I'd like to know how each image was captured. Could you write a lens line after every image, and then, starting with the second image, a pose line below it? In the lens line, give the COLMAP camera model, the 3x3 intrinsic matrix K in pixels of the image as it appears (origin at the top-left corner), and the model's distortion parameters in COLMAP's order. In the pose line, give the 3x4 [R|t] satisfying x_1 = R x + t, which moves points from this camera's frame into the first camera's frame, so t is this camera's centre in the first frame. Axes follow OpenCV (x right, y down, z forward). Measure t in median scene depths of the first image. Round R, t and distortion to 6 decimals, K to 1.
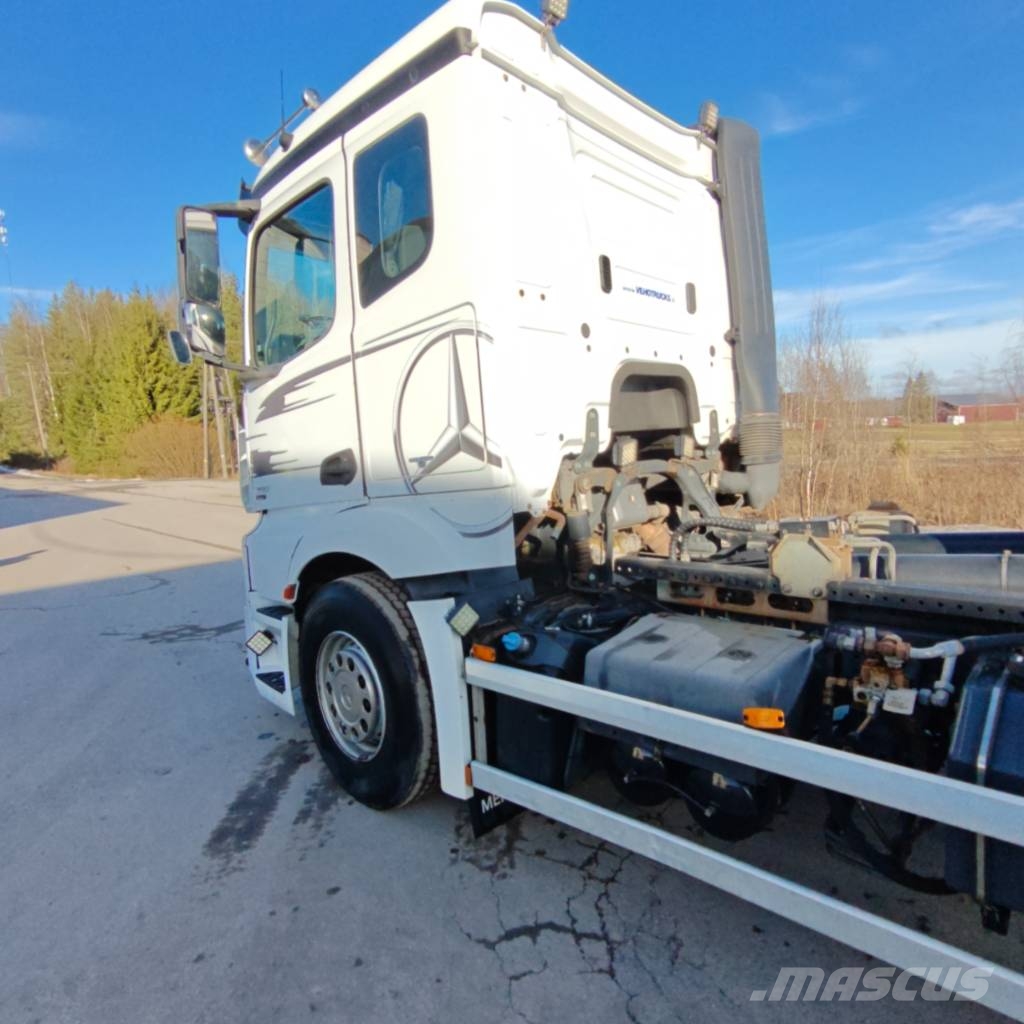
lens RADIAL K [[656.5, 0, 515.7], [0, 656.5, 519.9], [0, 0, 1]] dist [-0.002766, 0.000091]
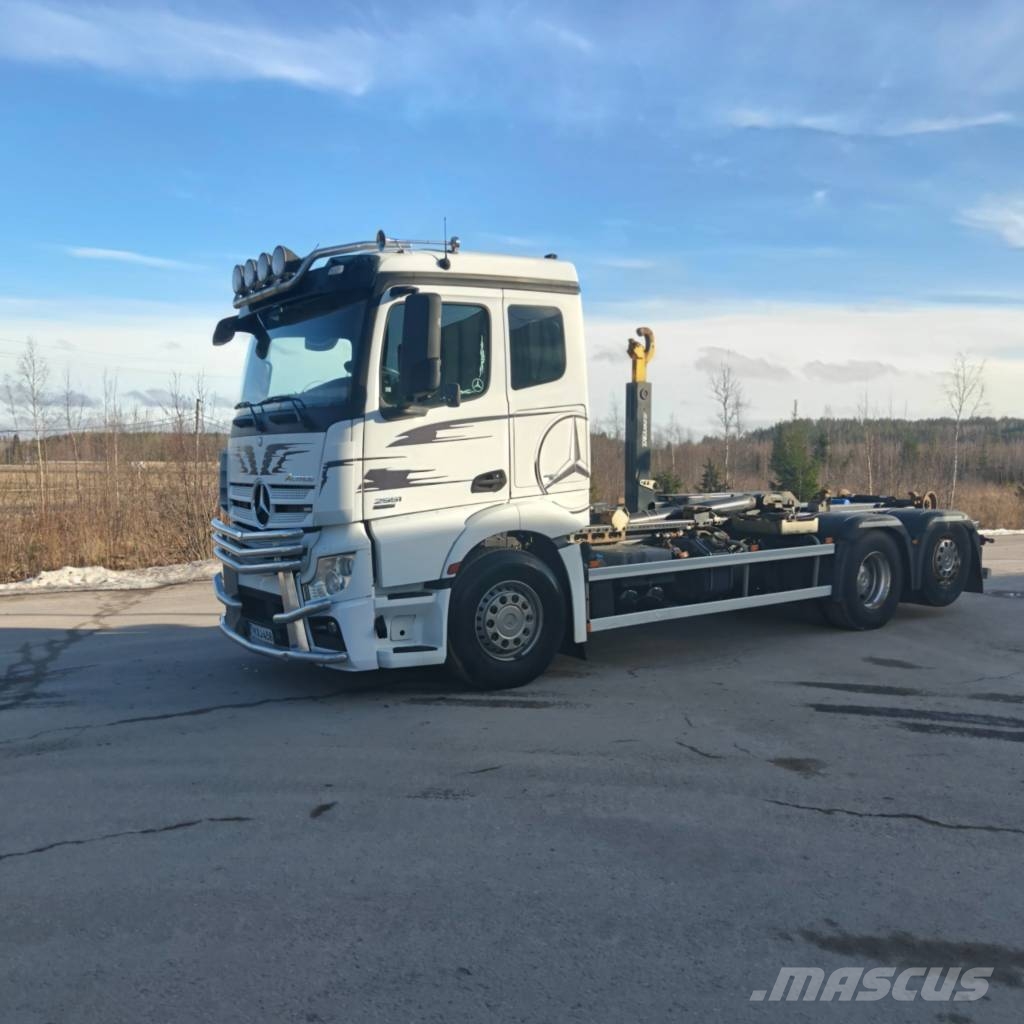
lens RADIAL K [[954.6, 0, 508.0], [0, 954.6, 528.1], [0, 0, 1]] dist [0.075819, -0.212542]
pose [[0.205338, -0.024967, 0.978373, -2.662625], [0.115296, 0.993331, 0.001151, 0.039249], [-0.971876, 0.112566, 0.206848, 0.512023]]
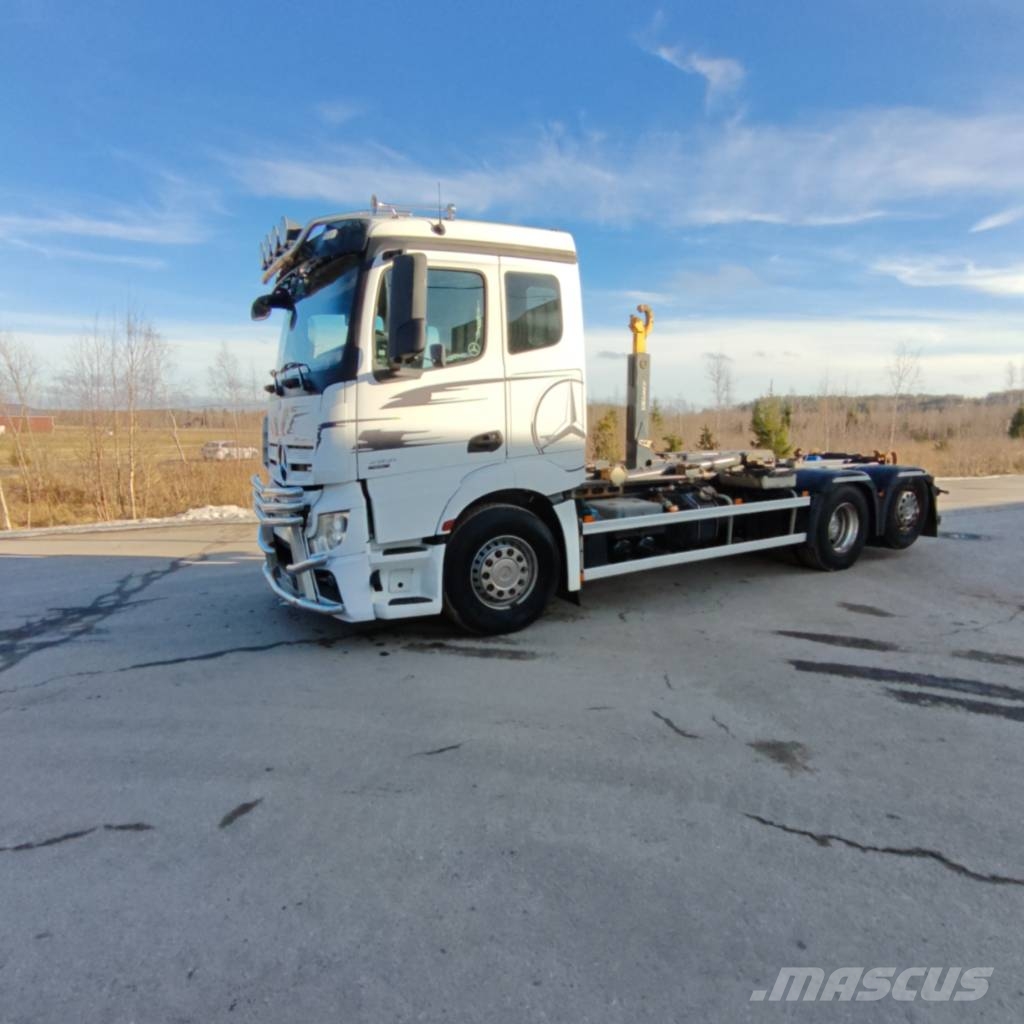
lens RADIAL K [[644.3, 0, 518.6], [0, 644.3, 516.7], [0, 0, 1]] dist [0.002343, 0.000040]
pose [[0.278029, -0.091091, 0.956244, -1.941111], [0.111264, 0.991847, 0.062133, 0.019860], [-0.954107, 0.089121, 0.285897, 0.484968]]
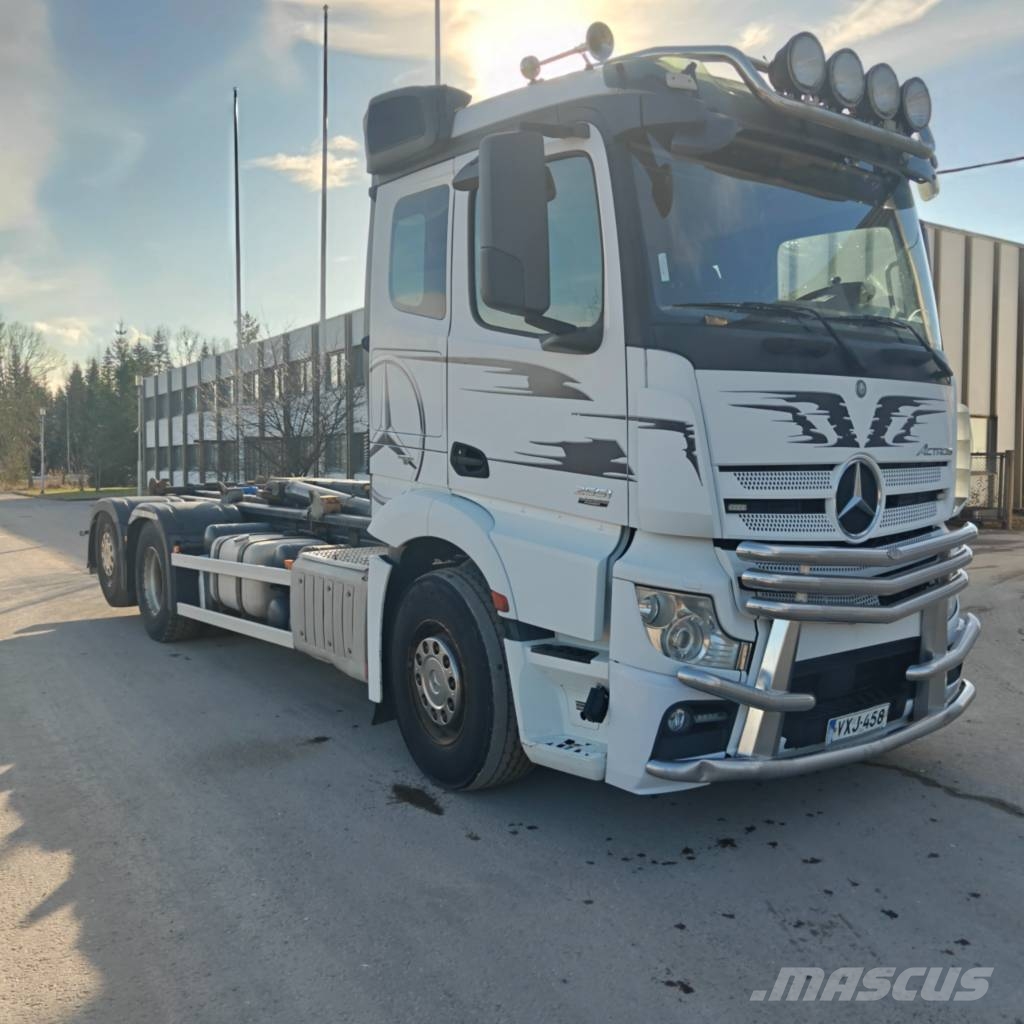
lens RADIAL K [[962.6, 0, 524.5], [0, 962.6, 523.2], [0, 0, 1]] dist [0.017137, -0.005539]
pose [[-0.980940, 0.029707, 0.192029, -0.129063], [0.065989, 0.980442, 0.185418, -0.357725], [-0.182765, 0.194555, -0.963714, 3.135935]]
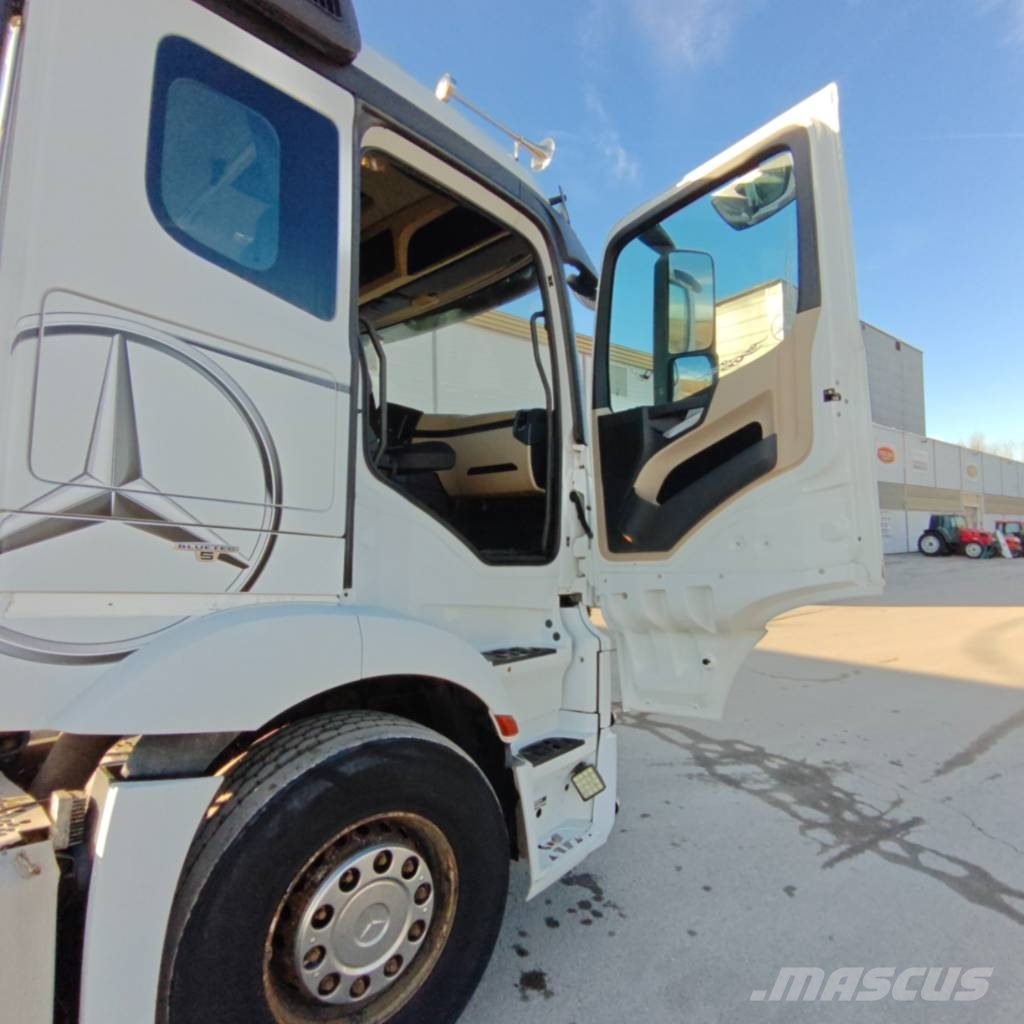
lens RADIAL K [[638.7, 0, 512.5], [0, 638.7, 517.0], [0, 0, 1]] dist [0.000513, 0.000795]
pose [[-0.075743, 0.014348, -0.997024, 0.942084], [-0.125163, 0.991851, 0.023782, -0.242025], [0.989241, 0.126592, -0.073330, 1.804854]]
